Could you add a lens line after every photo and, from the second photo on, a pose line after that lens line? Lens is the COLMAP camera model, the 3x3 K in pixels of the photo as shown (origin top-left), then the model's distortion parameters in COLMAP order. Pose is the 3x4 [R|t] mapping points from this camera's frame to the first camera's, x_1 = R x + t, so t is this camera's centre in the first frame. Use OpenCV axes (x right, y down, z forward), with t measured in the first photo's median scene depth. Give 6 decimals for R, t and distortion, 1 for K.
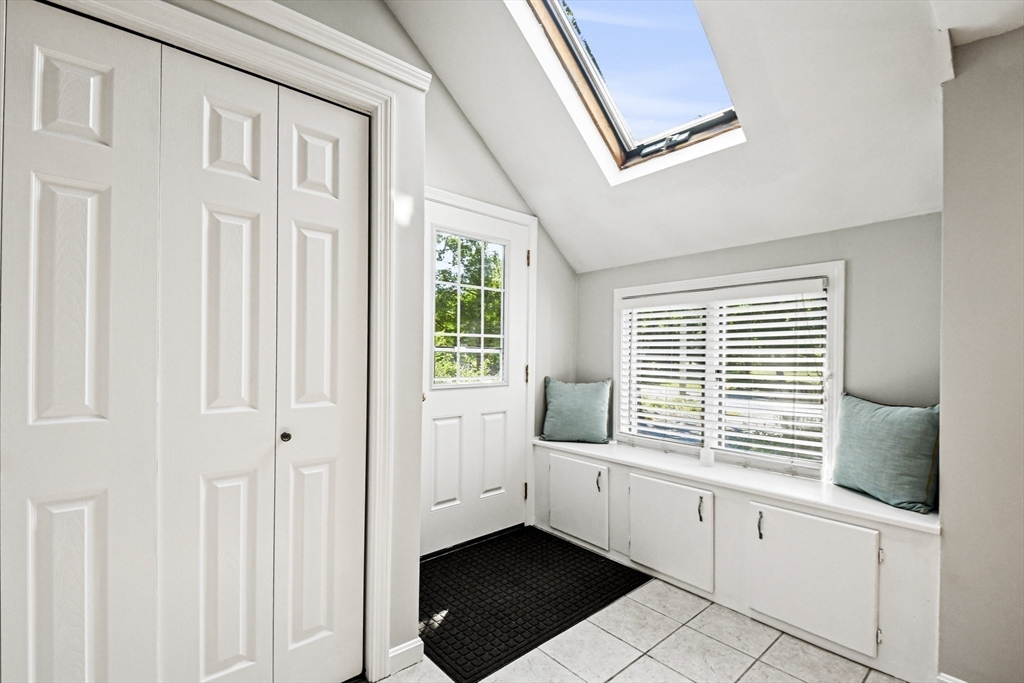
lens RADIAL K [[449.9, 0, 512.0], [0, 449.9, 341.5], [0, 0, 1]] dist [-0.000024, -0.000050]
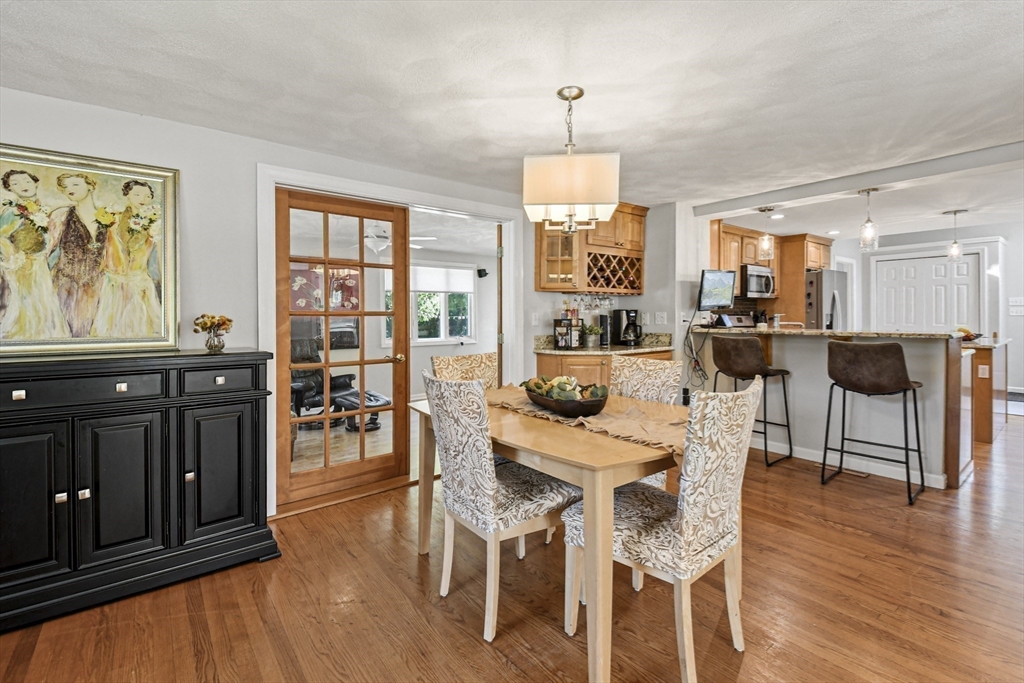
lens RADIAL K [[457.7, 0, 514.8], [0, 457.7, 327.1], [0, 0, 1]] dist [-0.000023, -0.000328]
pose [[-0.040148, 0.007433, -0.999166, 4.041493], [0.022743, 0.999720, 0.006524, 0.030156], [0.998935, -0.022462, -0.040306, -3.056673]]
